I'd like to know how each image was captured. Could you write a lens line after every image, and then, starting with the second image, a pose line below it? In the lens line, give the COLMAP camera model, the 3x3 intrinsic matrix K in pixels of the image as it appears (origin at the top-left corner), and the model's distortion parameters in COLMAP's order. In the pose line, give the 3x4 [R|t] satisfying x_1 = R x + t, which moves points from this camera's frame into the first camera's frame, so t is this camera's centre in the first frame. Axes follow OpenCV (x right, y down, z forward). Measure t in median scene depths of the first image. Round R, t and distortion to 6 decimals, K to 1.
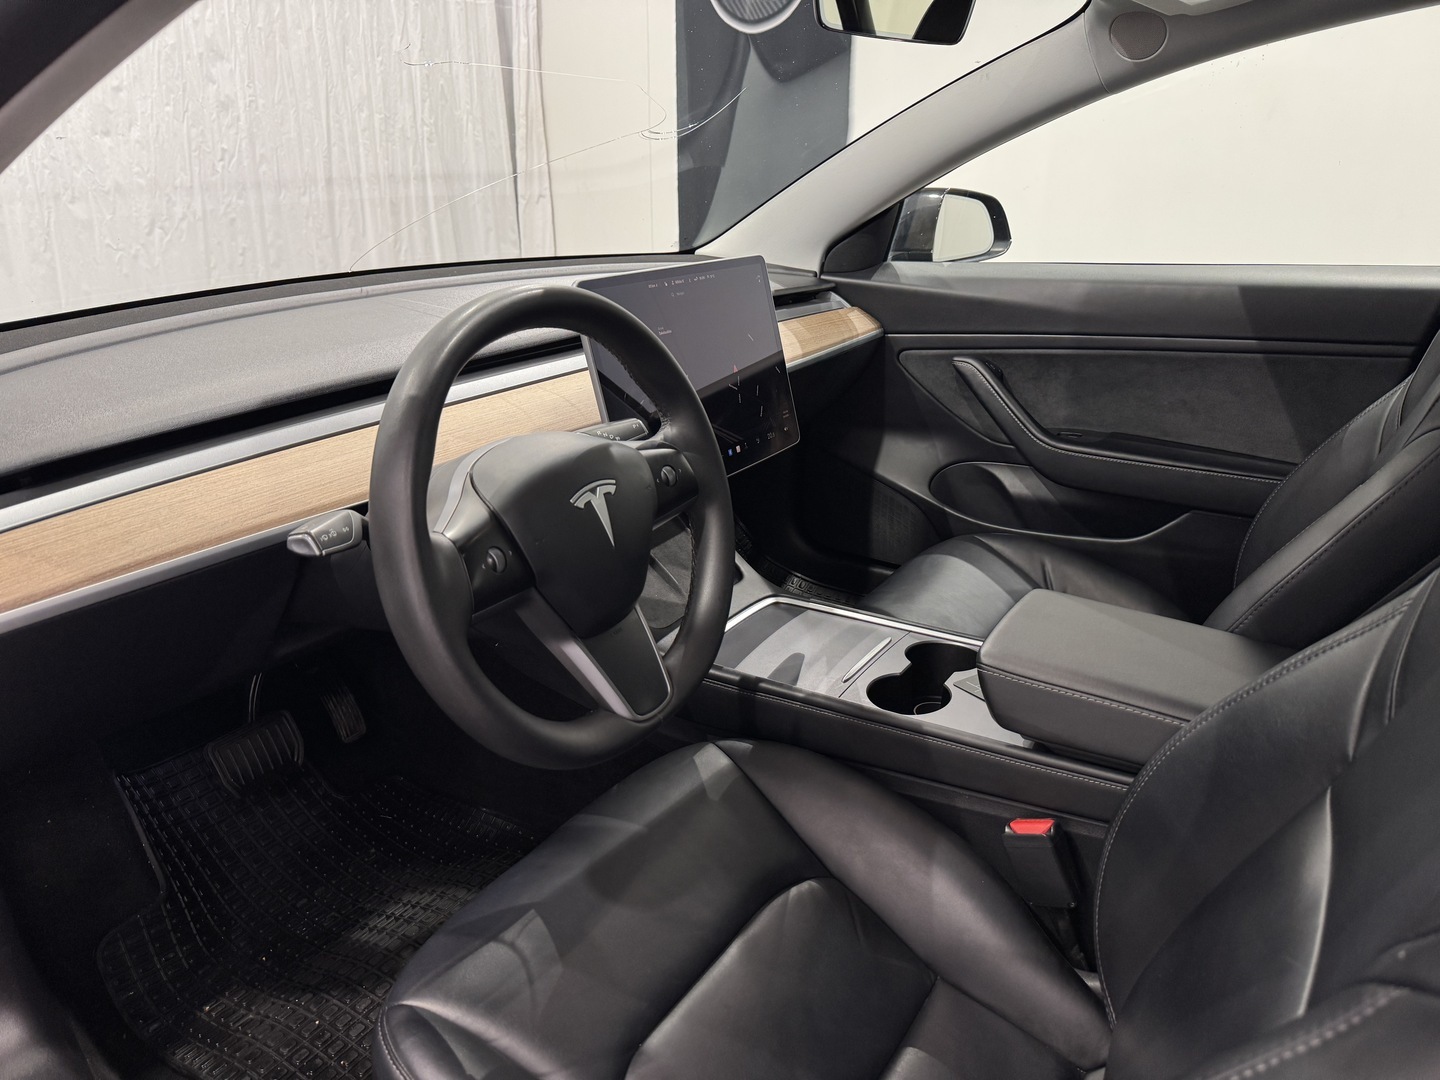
lens RADIAL K [[1042.0, 0, 717.9], [0, 1042.0, 540.4], [0, 0, 1]] dist [0.006932, -0.015612]
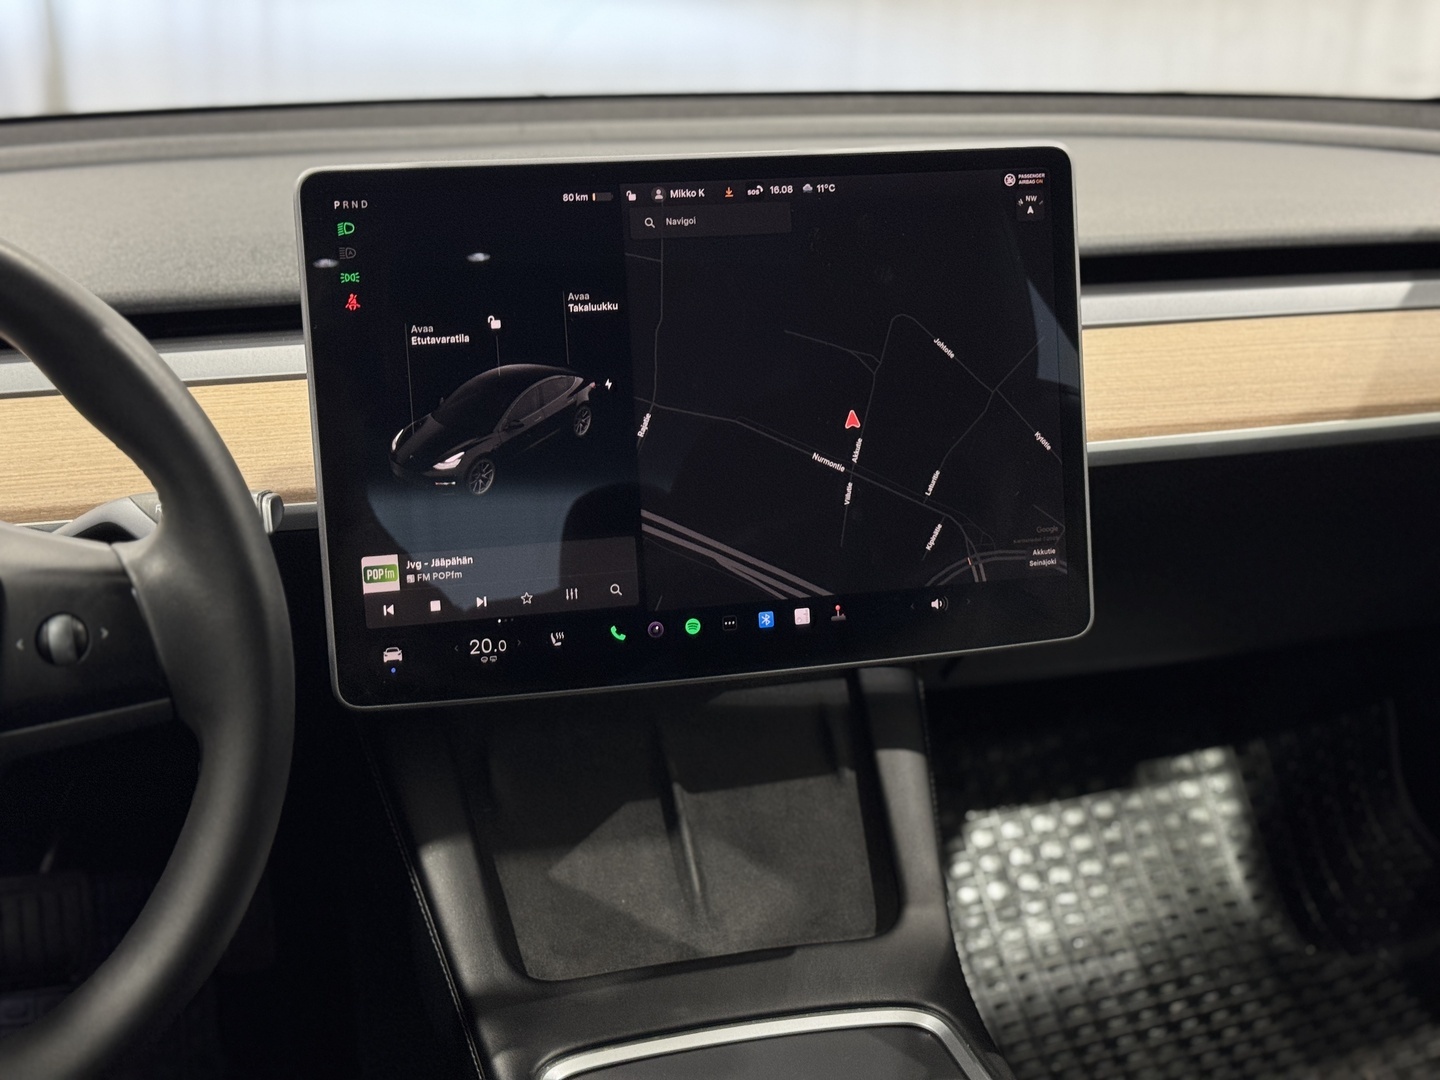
lens RADIAL K [[2028.9, 0, 707.9], [0, 2028.9, 531.6], [0, 0, 1]] dist [0.132586, 0.000000]
pose [[0.733251, 0.226625, -0.641080, 0.328437], [-0.239960, 0.968407, 0.067877, -0.110170], [0.636209, 0.104063, 0.764467, 0.251082]]
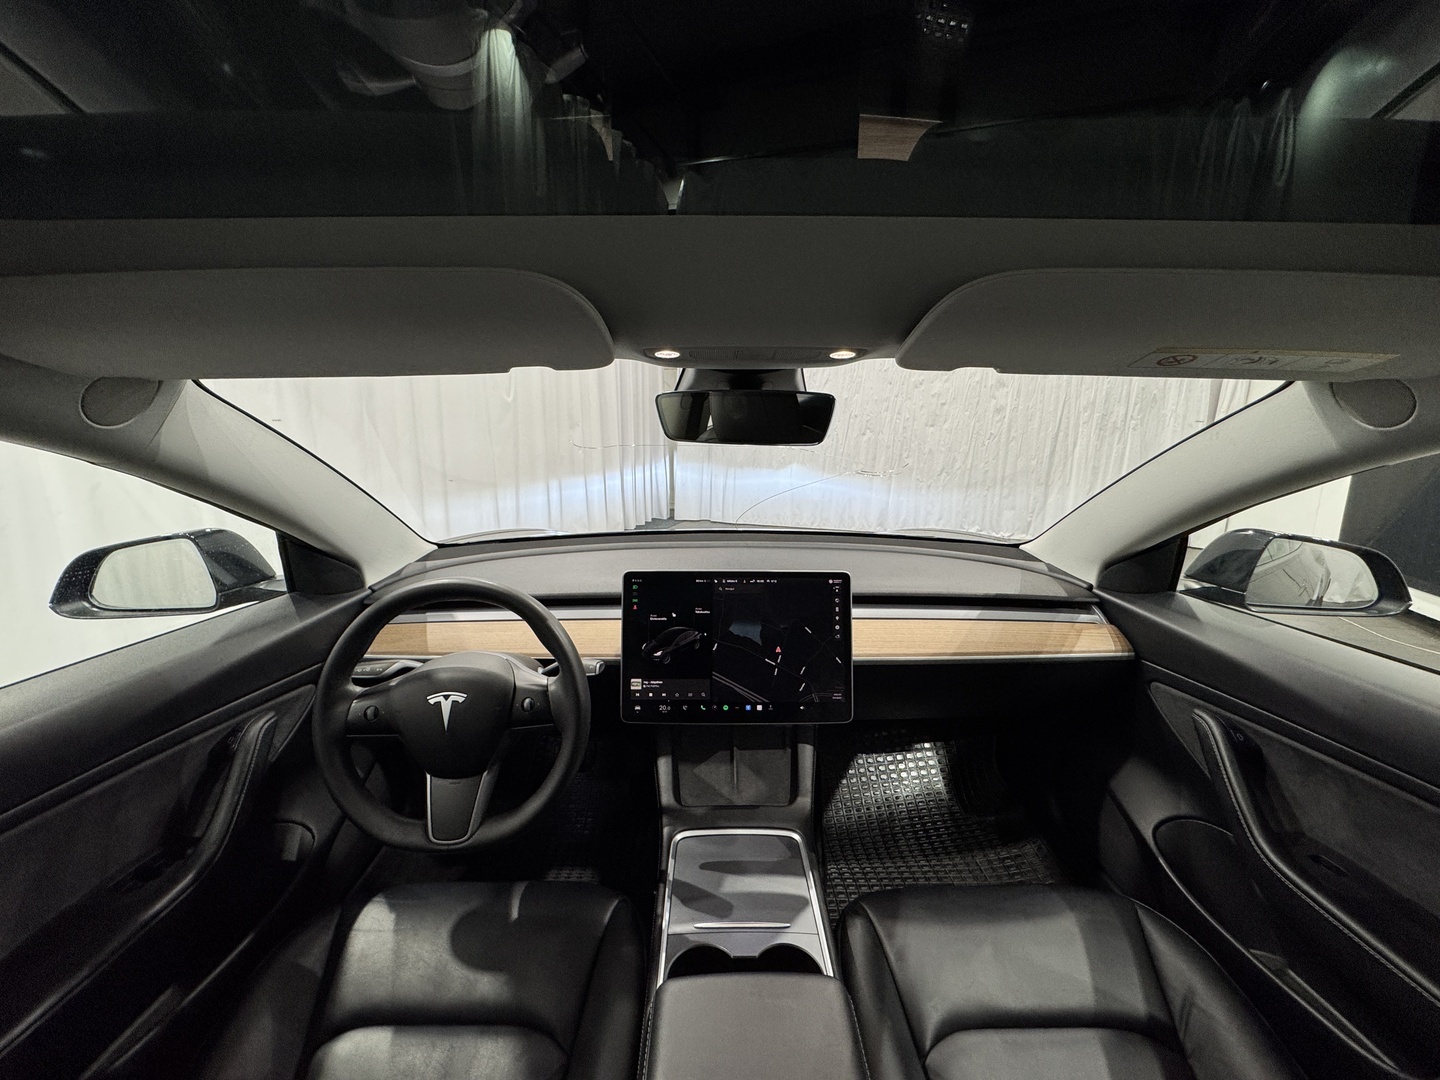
lens RADIAL K [[574.0, 0, 717.3], [0, 574.0, 539.7], [0, 0, 1]] dist [0.000322, 0.000232]
pose [[0.545323, 0.168811, -0.821052, 0.378090], [-0.295373, 0.955382, 0.000250, -0.187685], [0.784460, 0.242380, 0.570854, 0.323437]]
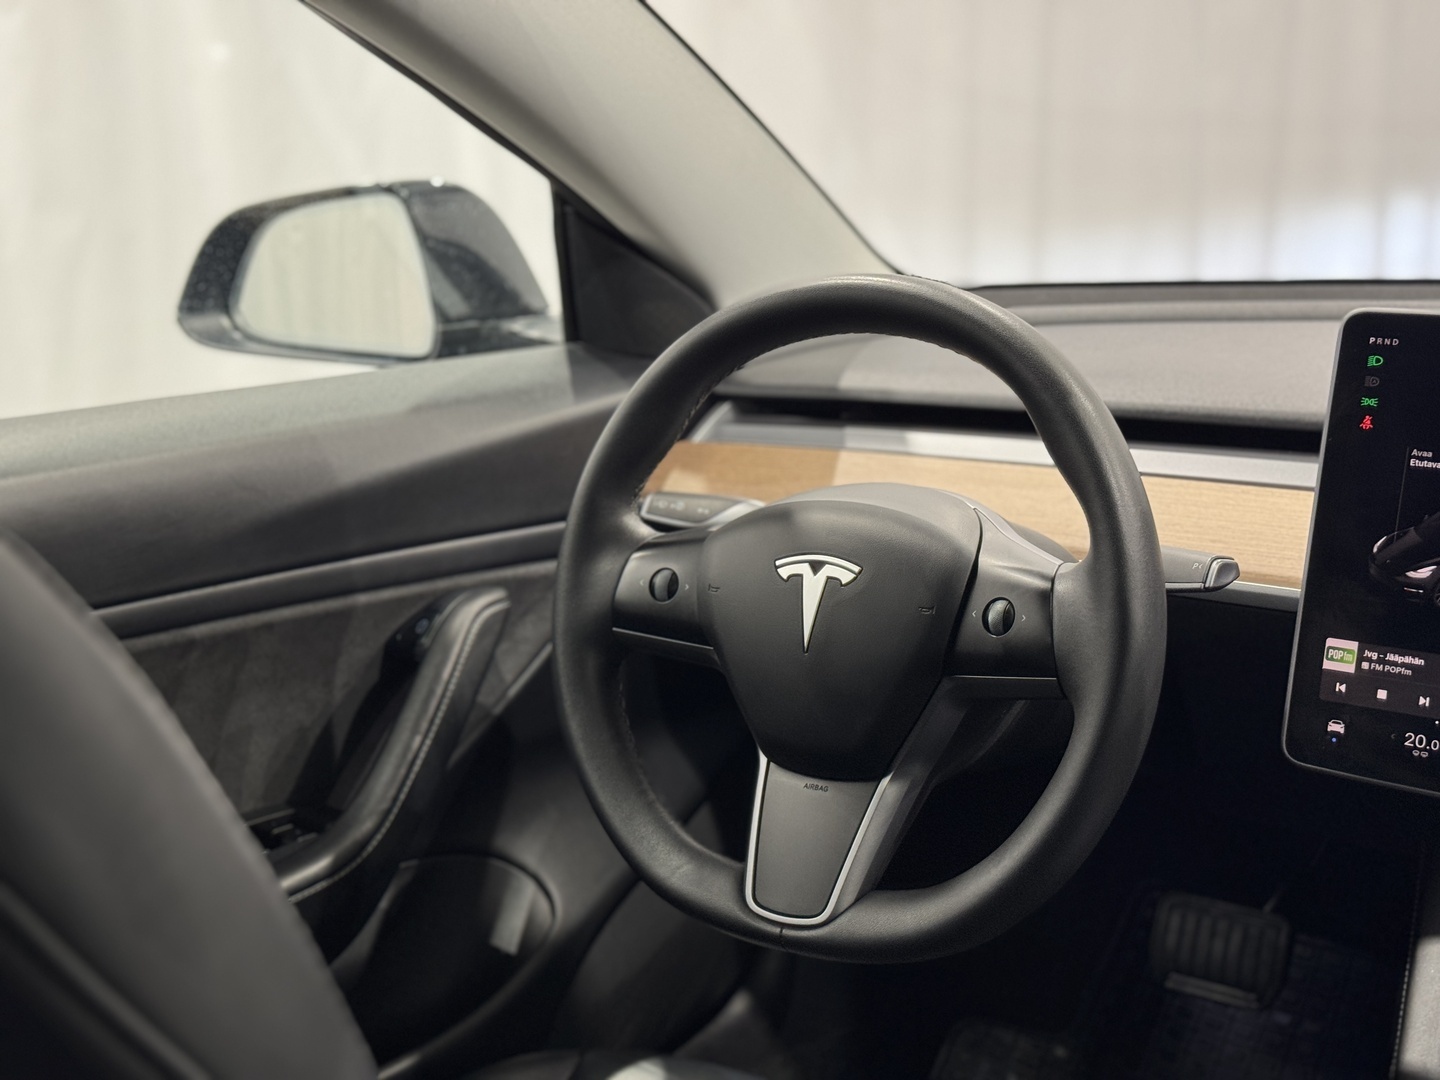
lens RADIAL K [[2028.9, 0, 744.6], [0, 2028.9, 539.2], [0, 0, 1]] dist [0.132586, 0.000000]
pose [[-0.036798, 0.235885, -0.971084, 0.516300], [-0.328904, 0.914743, 0.234663, -0.158269], [0.943646, 0.328029, 0.043923, 0.386939]]
